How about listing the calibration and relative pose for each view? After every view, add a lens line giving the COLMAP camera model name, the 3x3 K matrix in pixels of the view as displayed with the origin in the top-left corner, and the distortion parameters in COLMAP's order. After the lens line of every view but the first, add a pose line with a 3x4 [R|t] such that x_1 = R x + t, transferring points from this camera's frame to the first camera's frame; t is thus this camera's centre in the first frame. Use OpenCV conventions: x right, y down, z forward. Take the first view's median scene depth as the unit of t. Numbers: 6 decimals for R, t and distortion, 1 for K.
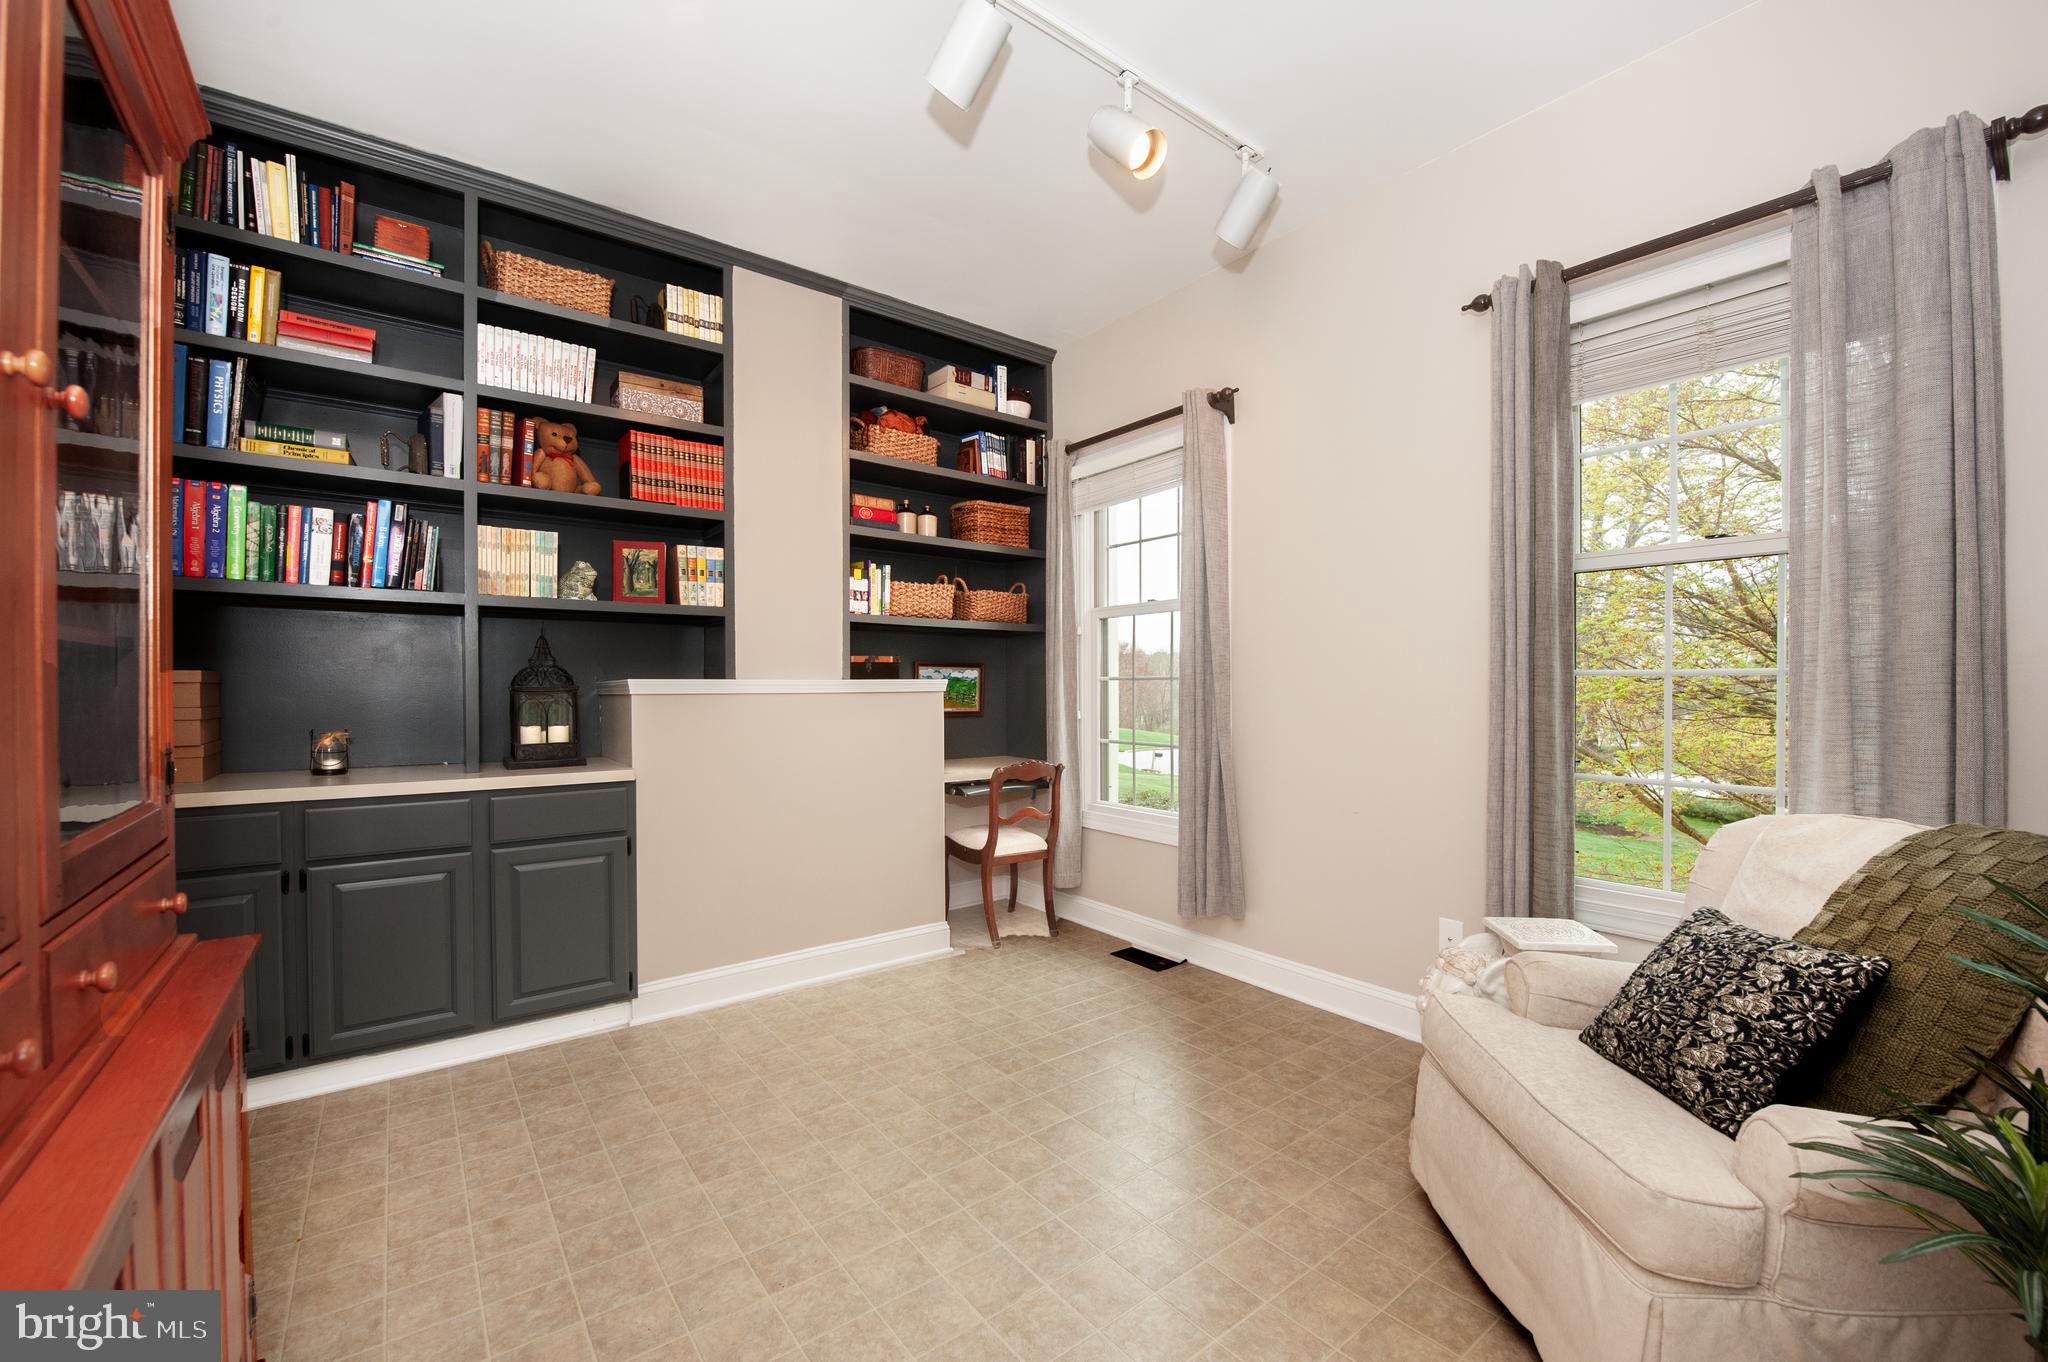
lens RADIAL K [[828.1, 0, 1017.6], [0, 828.1, 677.9], [0, 0, 1]] dist [-0.000998, -0.000378]
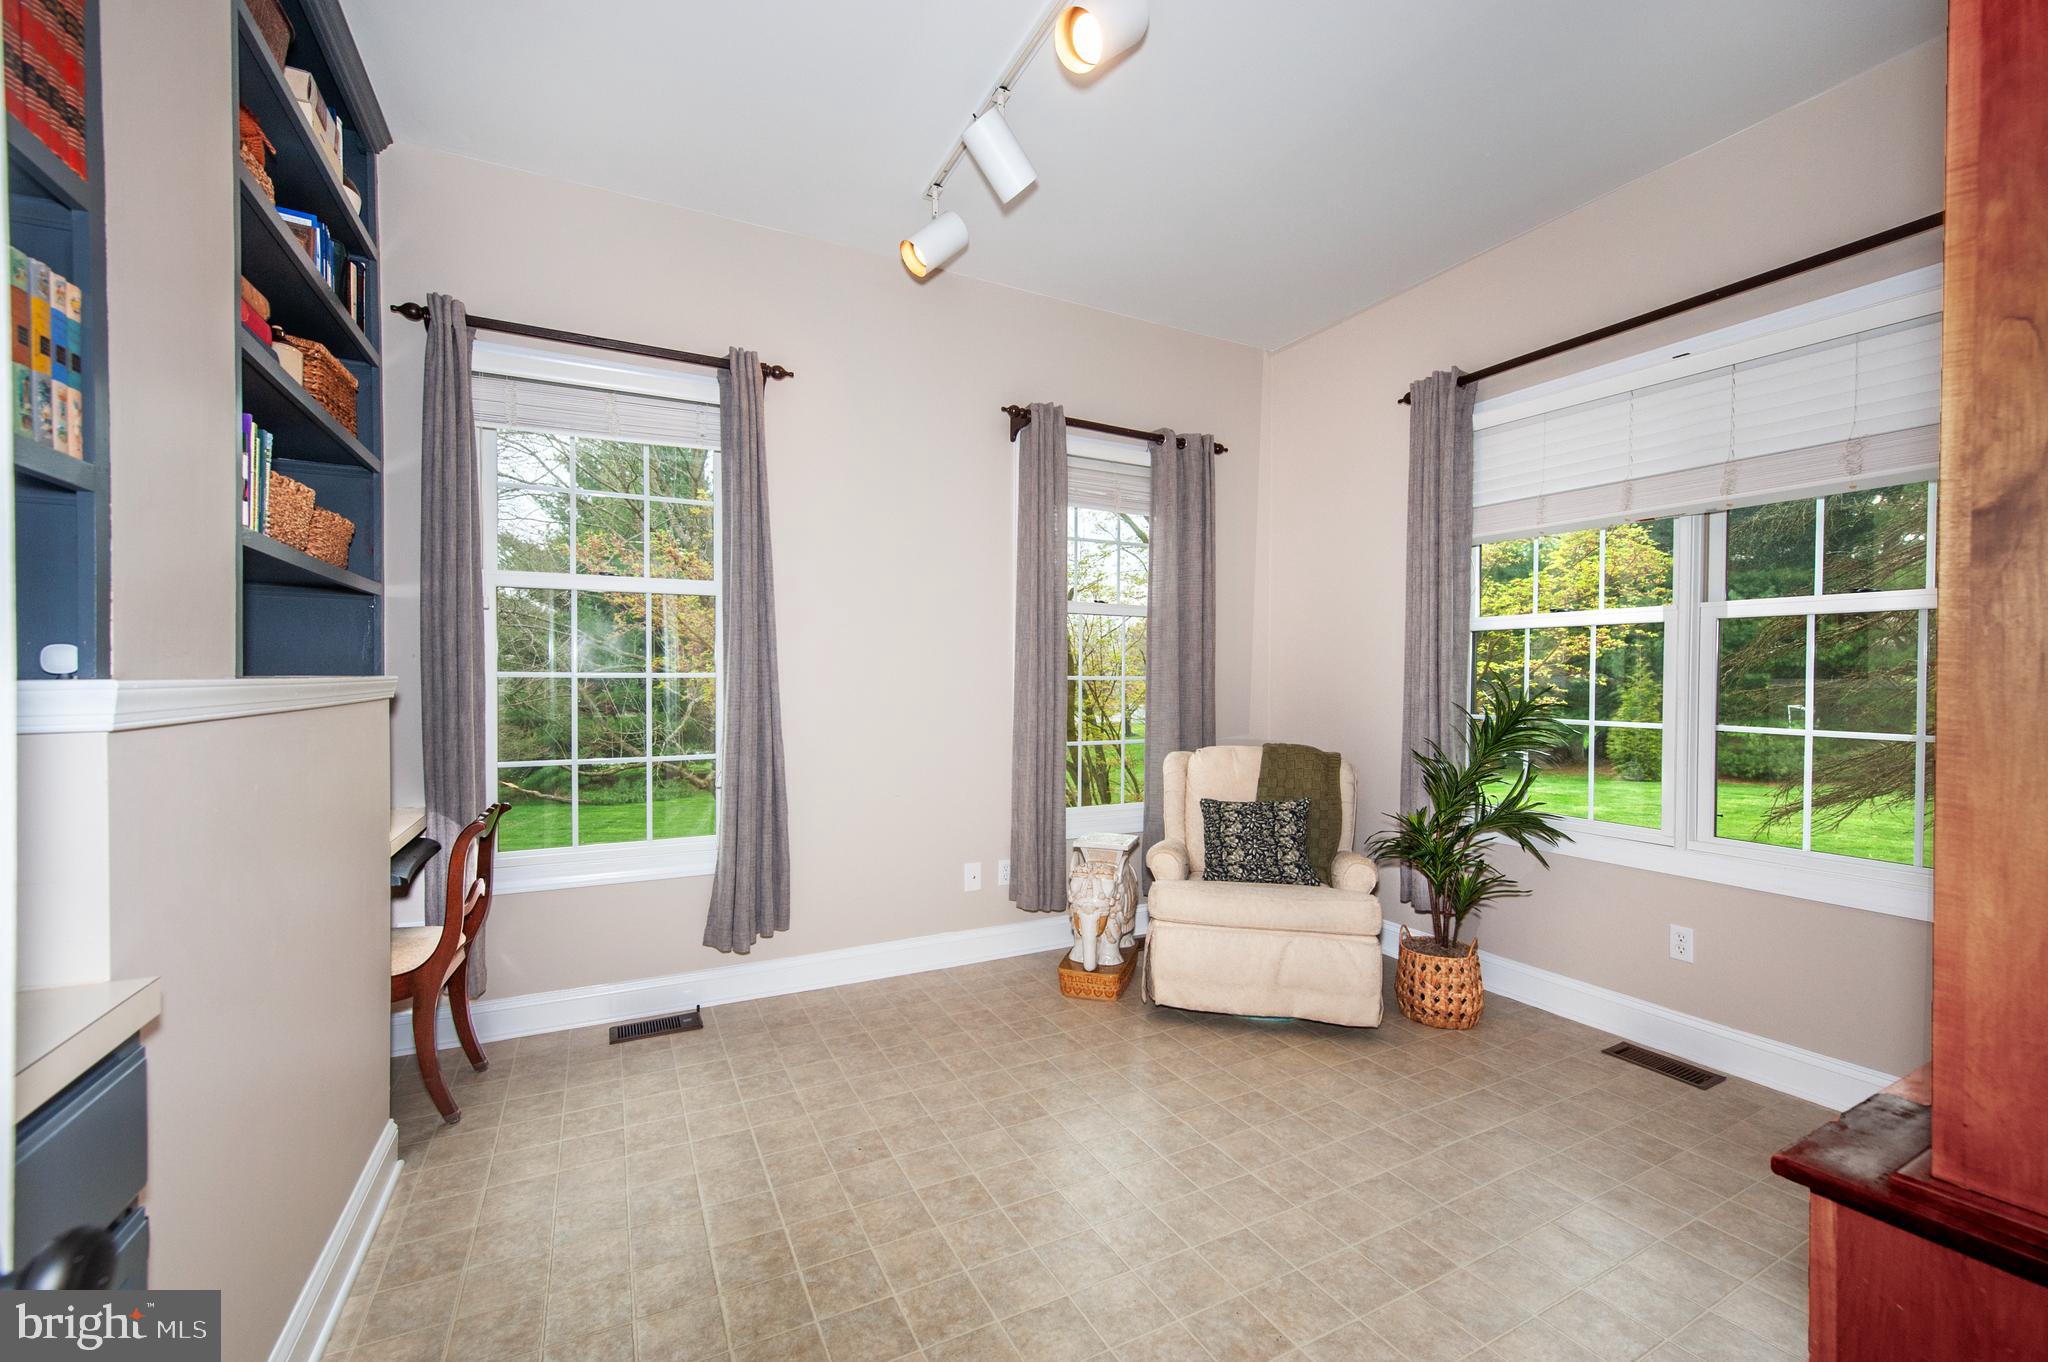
lens RADIAL K [[828.1, 0, 1021.1], [0, 828.1, 694.2], [0, 0, 1]] dist [-0.000998, -0.000378]
pose [[0.181272, -0.014194, 0.983331, -0.625217], [-0.011309, 0.999800, 0.016517, -0.000497], [-0.983368, -0.014115, 0.181075, 0.567488]]
